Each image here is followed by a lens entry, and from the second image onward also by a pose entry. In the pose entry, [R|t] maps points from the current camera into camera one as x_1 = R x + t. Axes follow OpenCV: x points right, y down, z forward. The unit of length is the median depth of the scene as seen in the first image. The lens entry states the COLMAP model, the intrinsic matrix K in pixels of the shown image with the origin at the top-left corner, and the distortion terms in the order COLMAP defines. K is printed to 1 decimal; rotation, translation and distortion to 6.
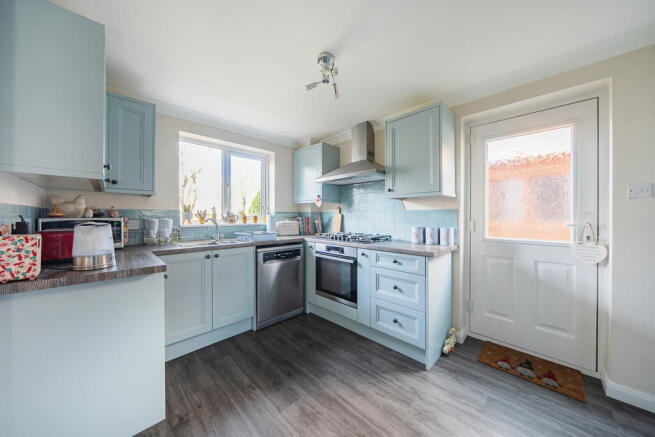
lens RADIAL K [[226.9, 0, 325.4], [0, 226.9, 217.2], [0, 0, 1]] dist [-0.005944, -0.000765]
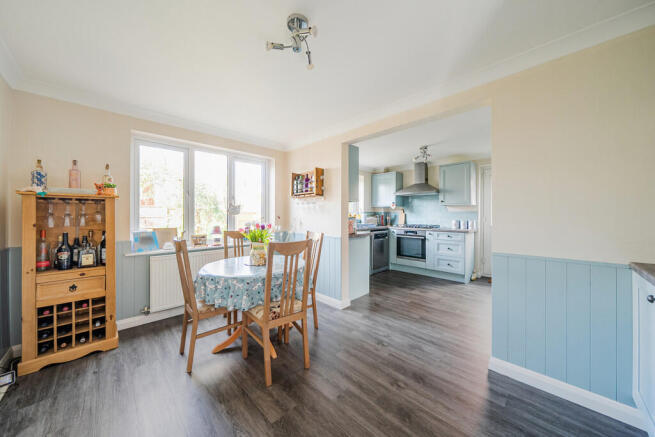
lens RADIAL K [[226.9, 0, 323.8], [0, 226.9, 215.3], [0, 0, 1]] dist [-0.005944, -0.000765]
pose [[0.999975, 0.000471, -0.007088, -0.698786], [-0.000500, 0.999992, -0.004079, 0.009726], [0.007086, 0.004083, 0.999967, -0.930206]]
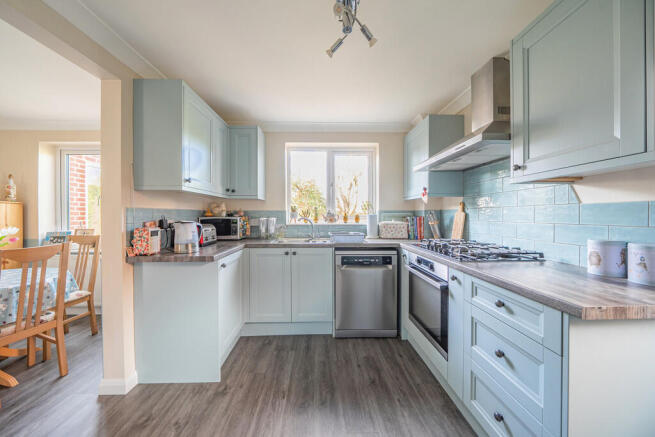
lens RADIAL K [[226.9, 0, 321.2], [0, 226.9, 217.9], [0, 0, 1]] dist [-0.005944, -0.000765]
pose [[0.723934, 0.008196, -0.689821, 0.305144], [-0.002503, 0.999954, 0.009253, -0.004187], [0.689865, -0.004972, 0.723921, 0.288015]]
